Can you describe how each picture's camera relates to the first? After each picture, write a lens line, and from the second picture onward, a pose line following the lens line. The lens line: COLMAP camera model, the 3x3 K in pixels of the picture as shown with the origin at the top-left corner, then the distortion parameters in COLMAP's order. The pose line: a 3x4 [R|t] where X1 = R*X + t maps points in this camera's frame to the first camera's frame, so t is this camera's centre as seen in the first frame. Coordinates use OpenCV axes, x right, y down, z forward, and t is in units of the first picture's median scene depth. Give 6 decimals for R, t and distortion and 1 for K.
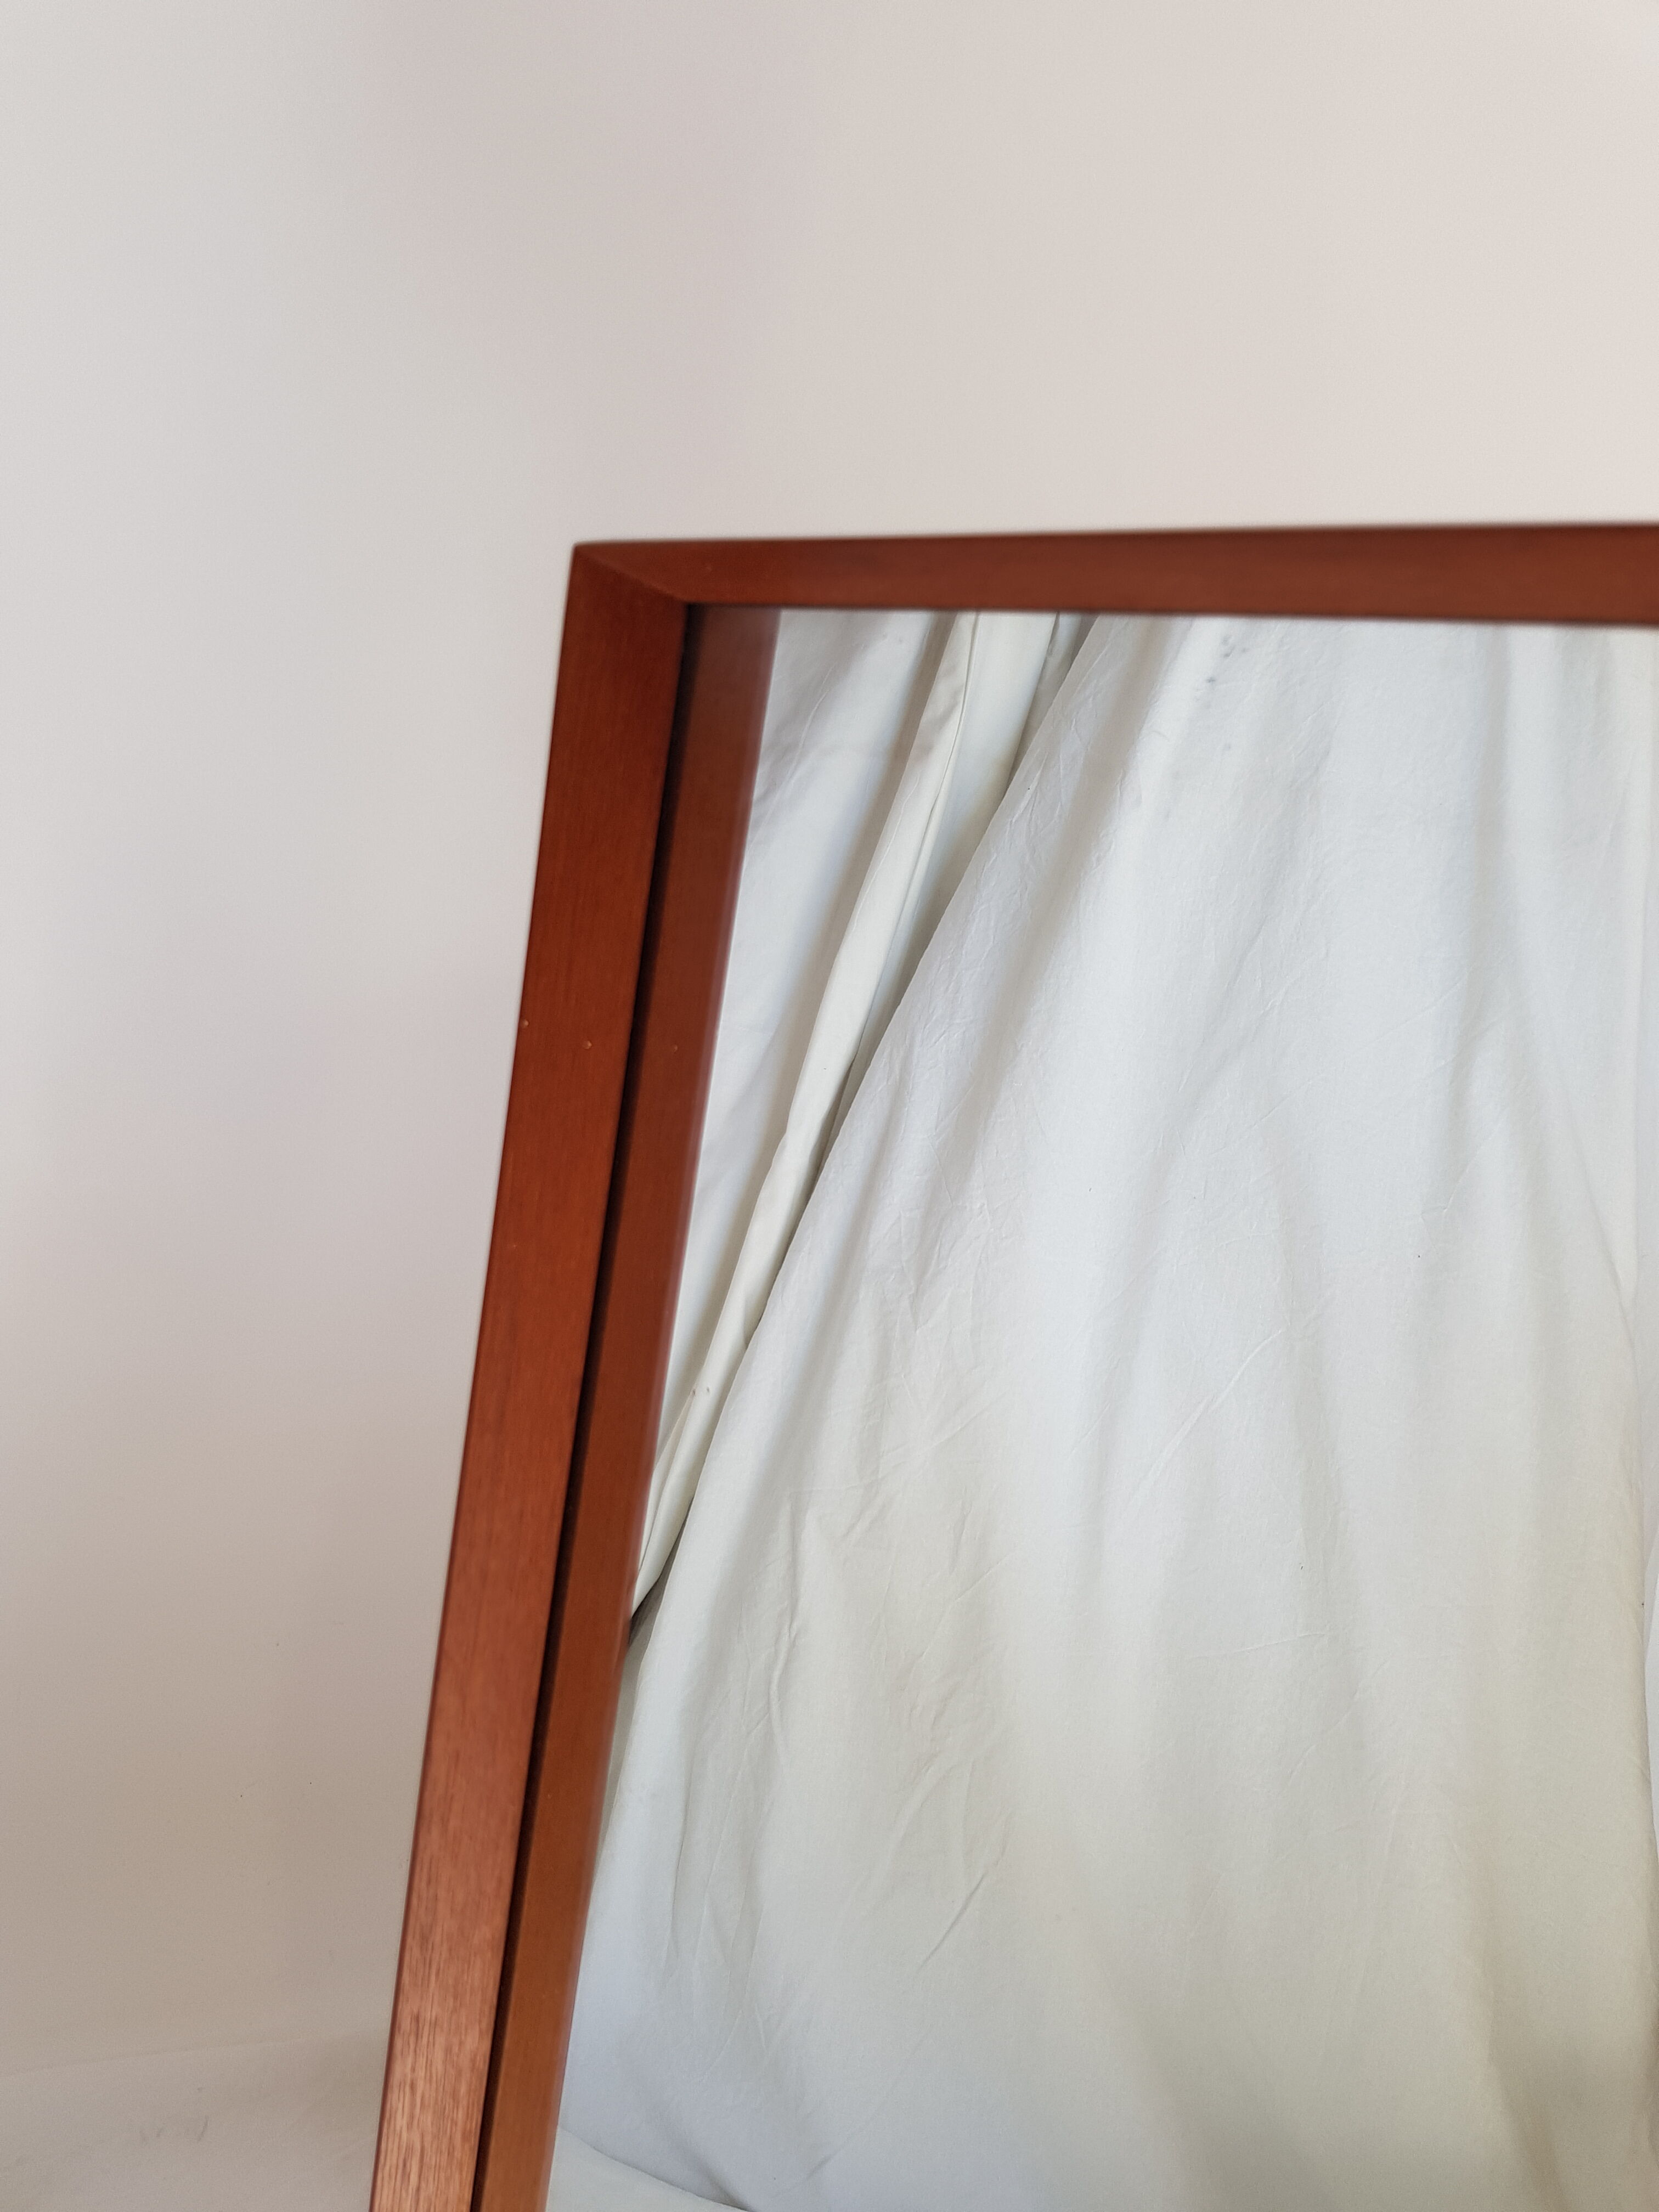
lens RADIAL K [[1873.1, 0, 829.5], [0, 1873.1, 1106.0], [0, 0, 1]] dist [0.145053, -0.351929]
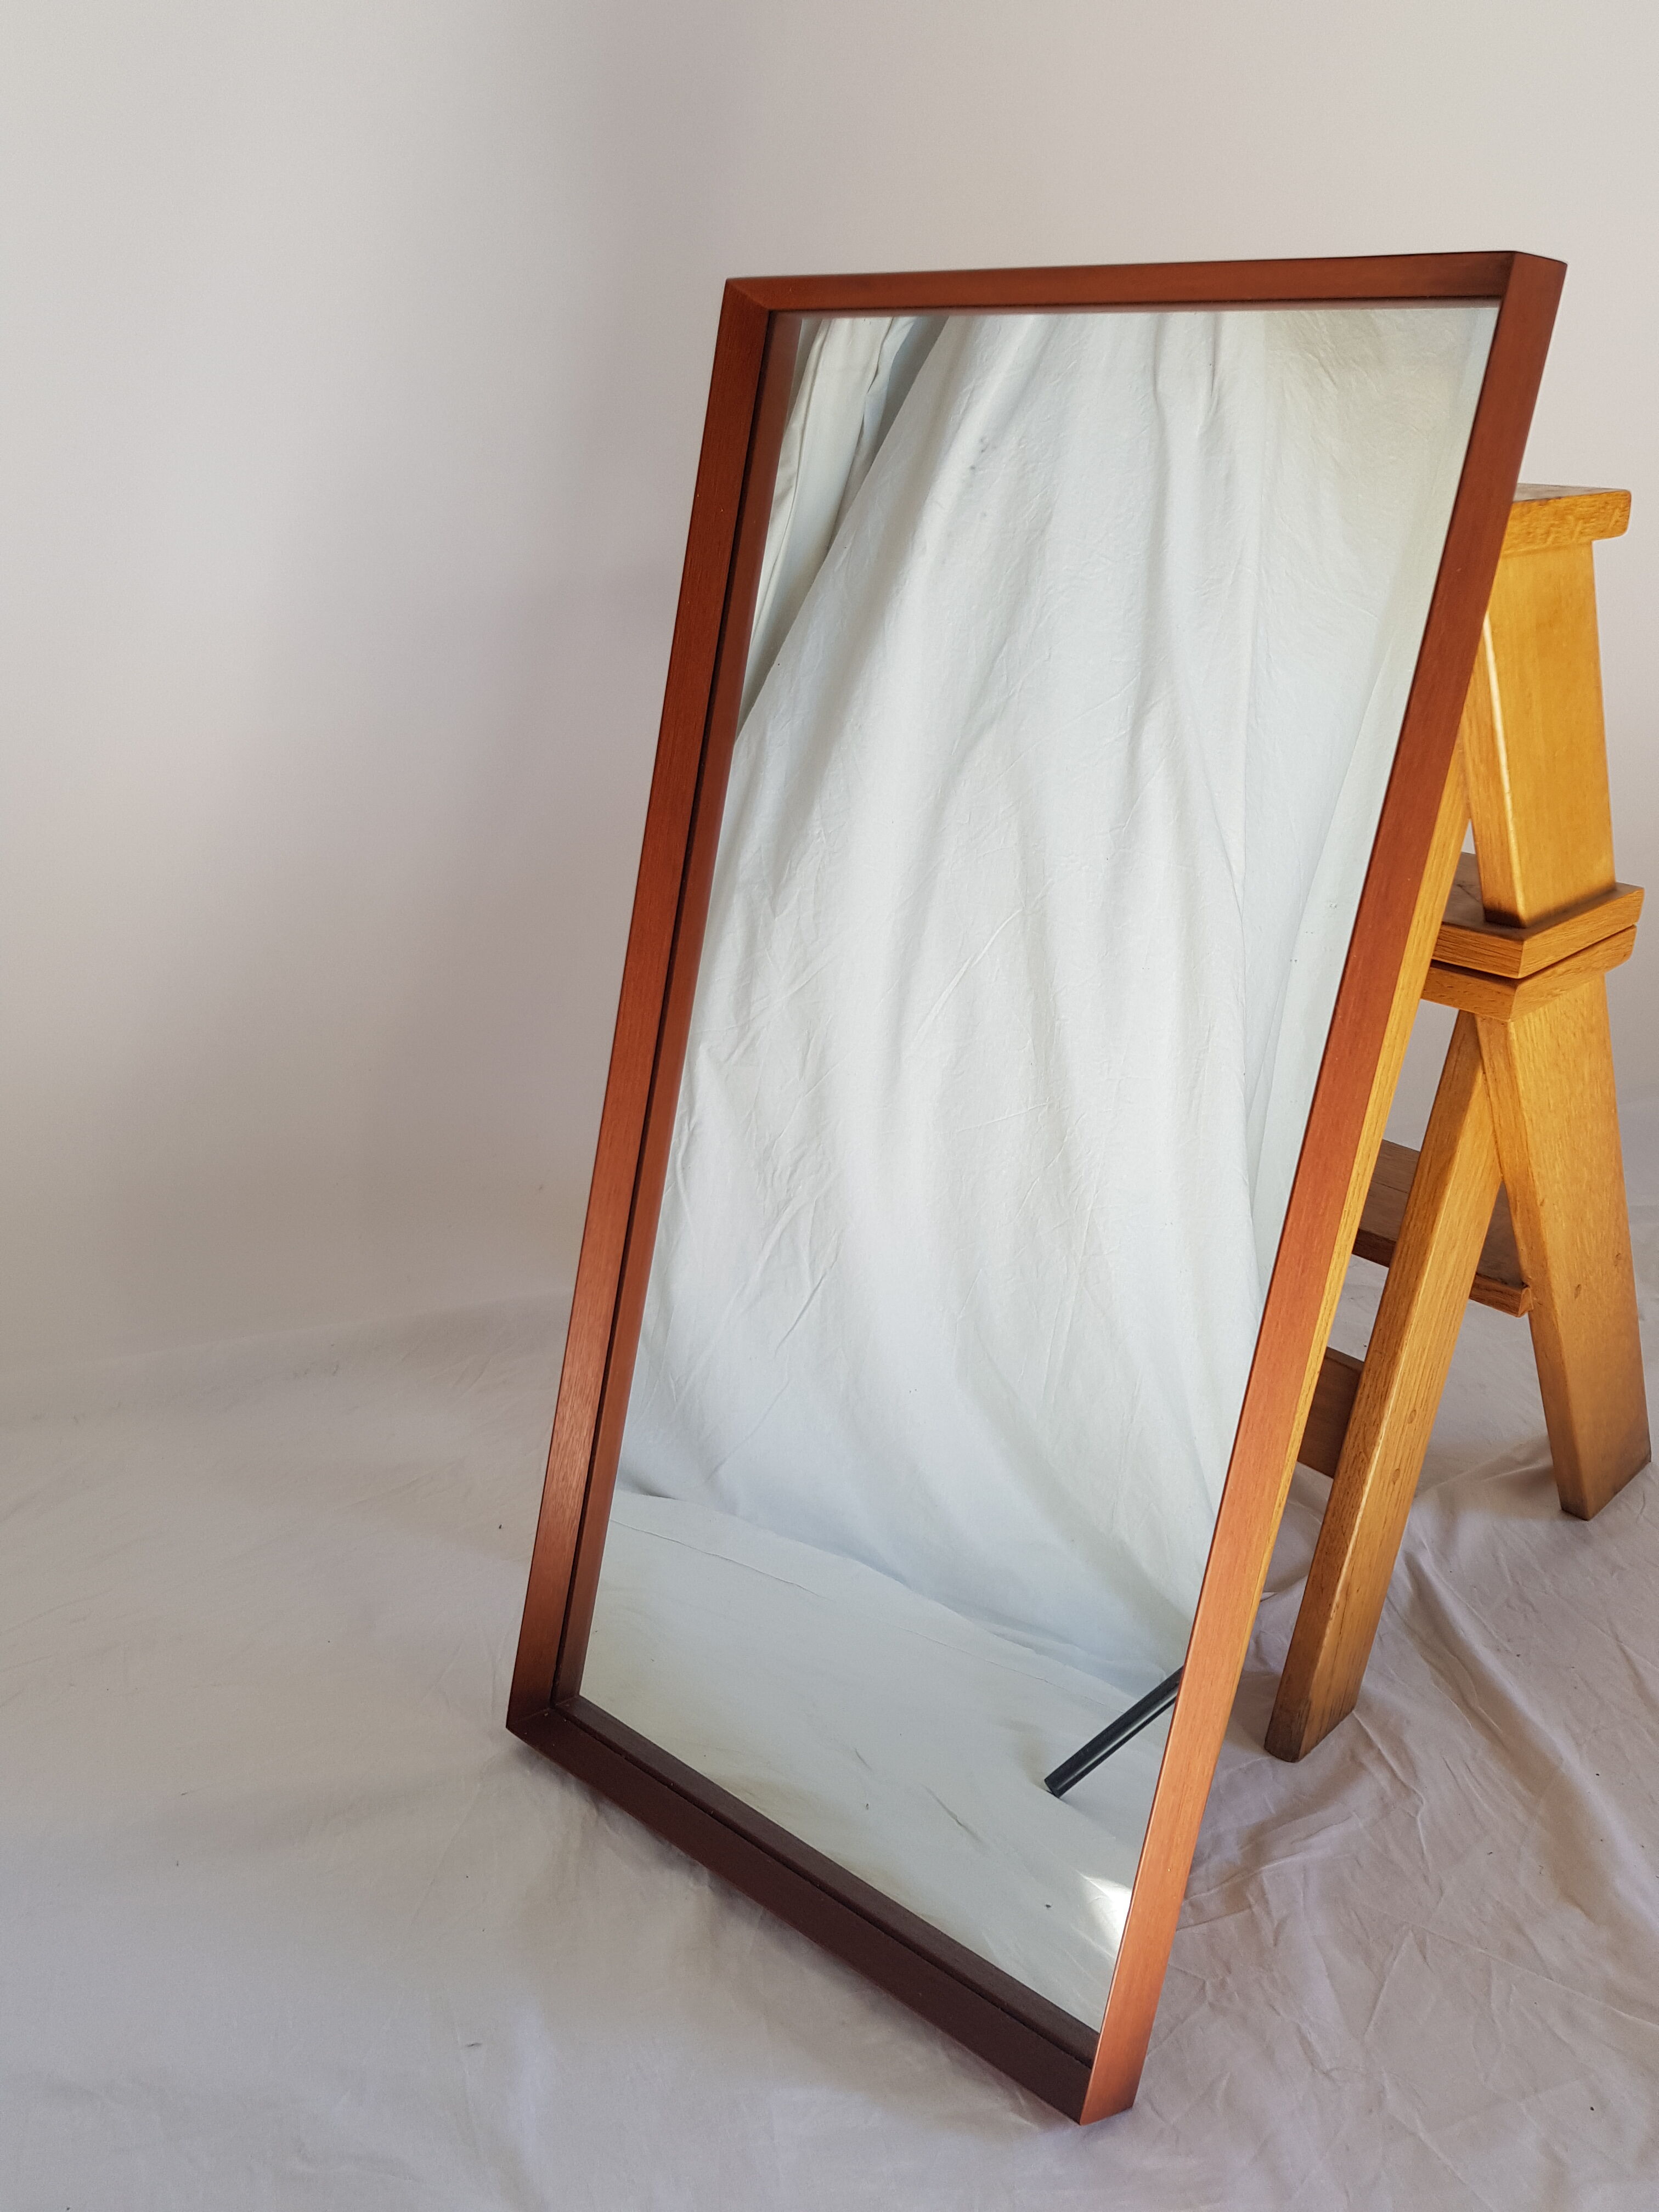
lens RADIAL K [[1873.1, 0, 829.5], [0, 1873.1, 1106.0], [0, 0, 1]] dist [0.145053, -0.351929]
pose [[0.990864, -0.010990, 0.134418, -0.110034], [0.005097, 0.999014, 0.044103, 0.203548], [-0.134770, -0.043015, 0.989943, -0.454240]]
